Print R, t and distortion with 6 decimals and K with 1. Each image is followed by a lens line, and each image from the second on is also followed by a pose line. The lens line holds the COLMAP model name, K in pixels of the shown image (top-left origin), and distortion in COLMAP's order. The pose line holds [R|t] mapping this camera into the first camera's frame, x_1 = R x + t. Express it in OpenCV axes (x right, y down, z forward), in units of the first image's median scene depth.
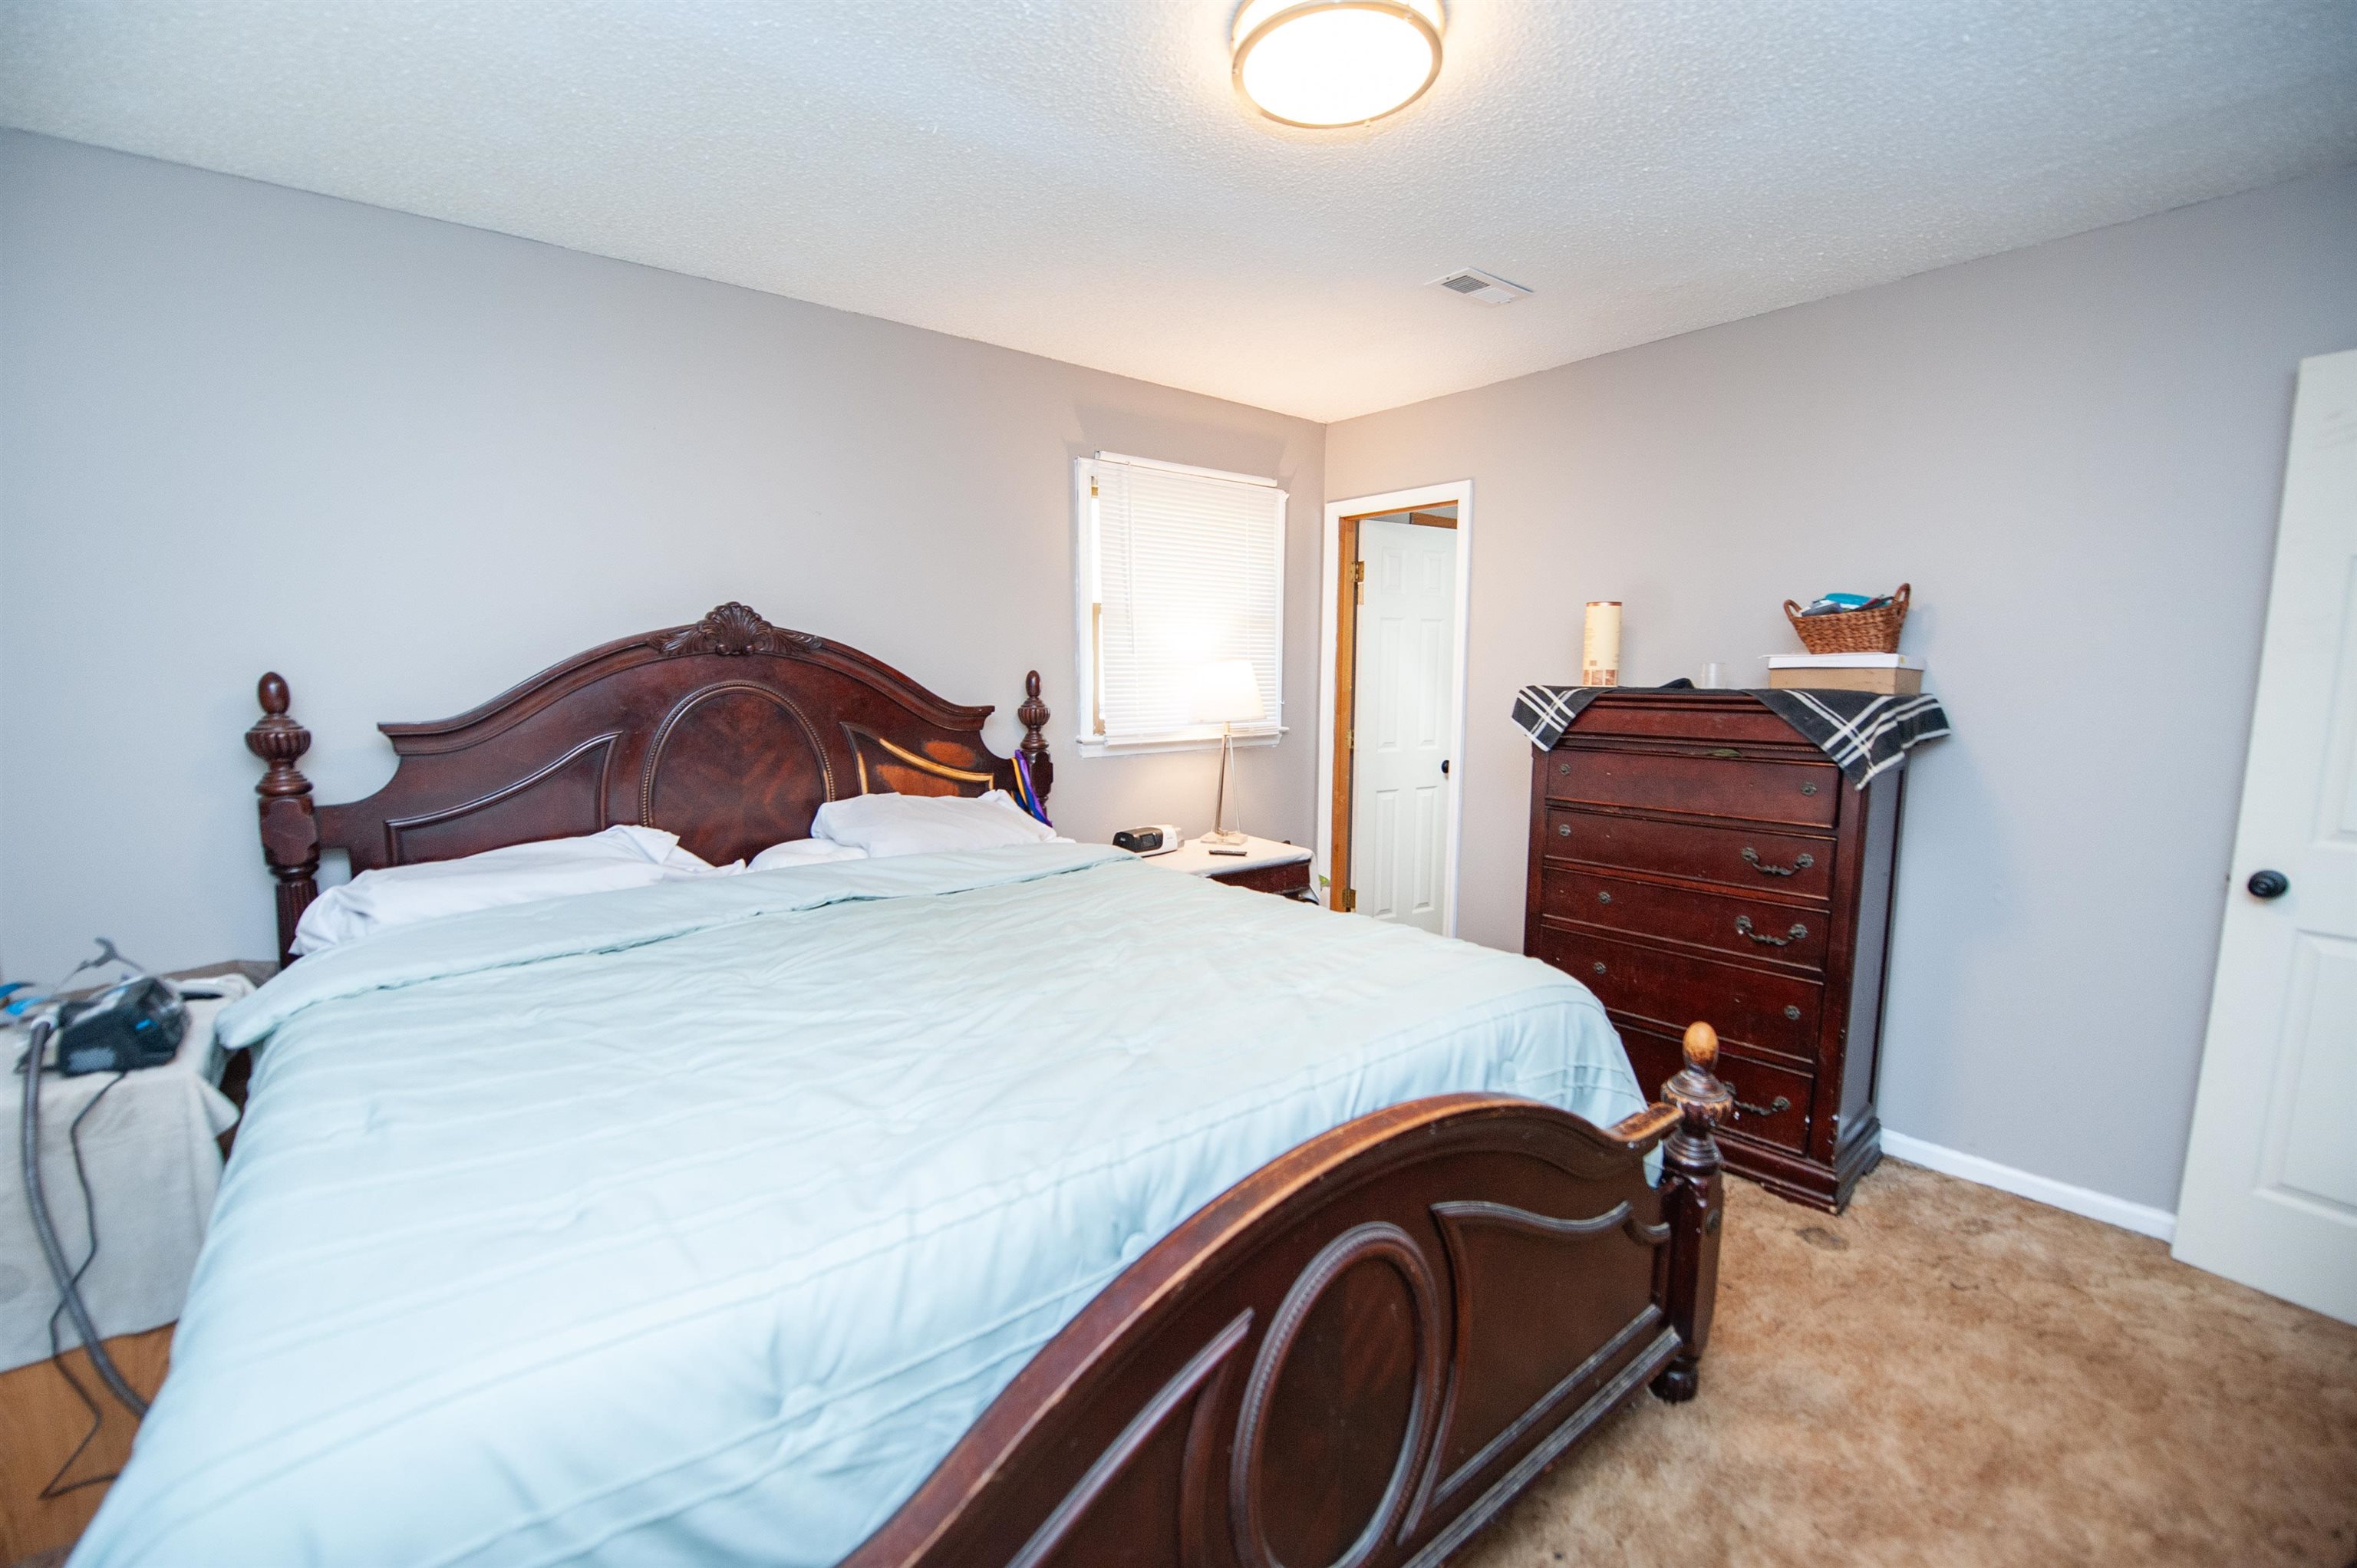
lens RADIAL K [[934.1, 0, 1178.6], [0, 934.1, 788.1], [0, 0, 1]] dist [-0.016469, -0.002907]
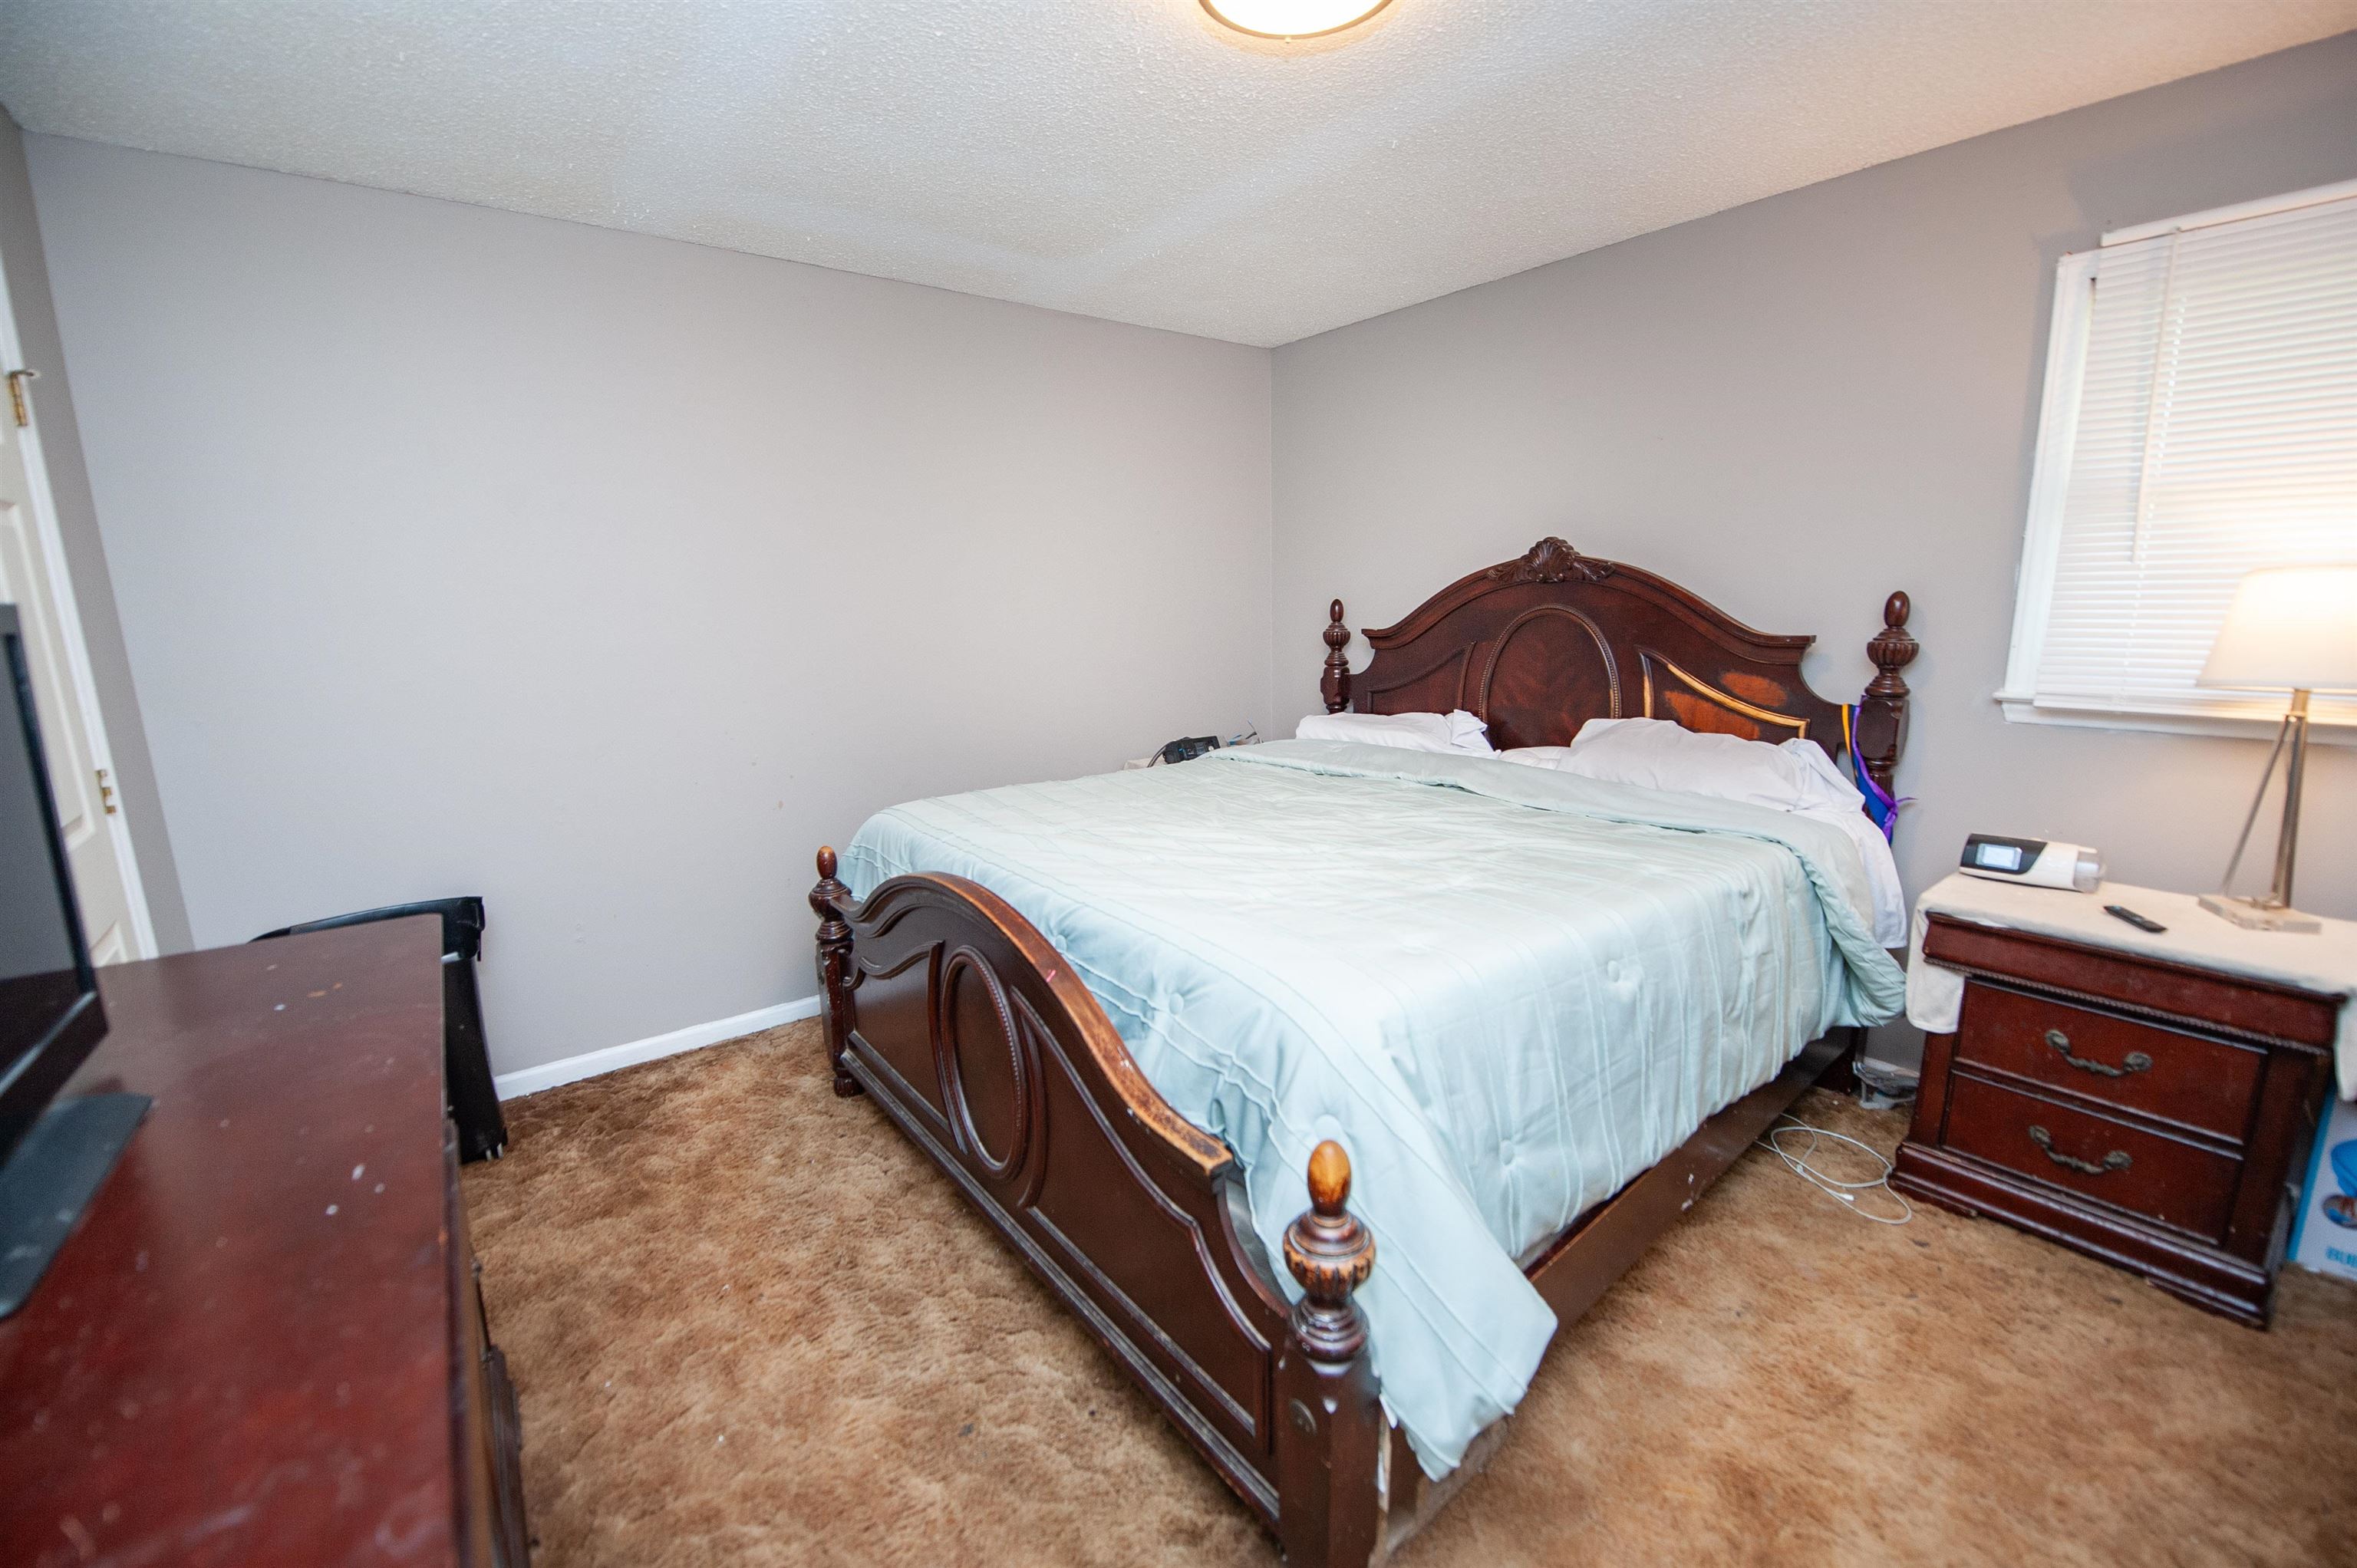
lens RADIAL K [[934.1, 0, 1178.6], [0, 934.1, 788.1], [0, 0, 1]] dist [-0.016469, -0.002907]
pose [[-0.003736, 0.195473, -0.980702, 0.708507], [-0.106330, 0.975071, 0.194755, -0.066249], [0.994324, 0.105005, 0.017142, 0.523418]]
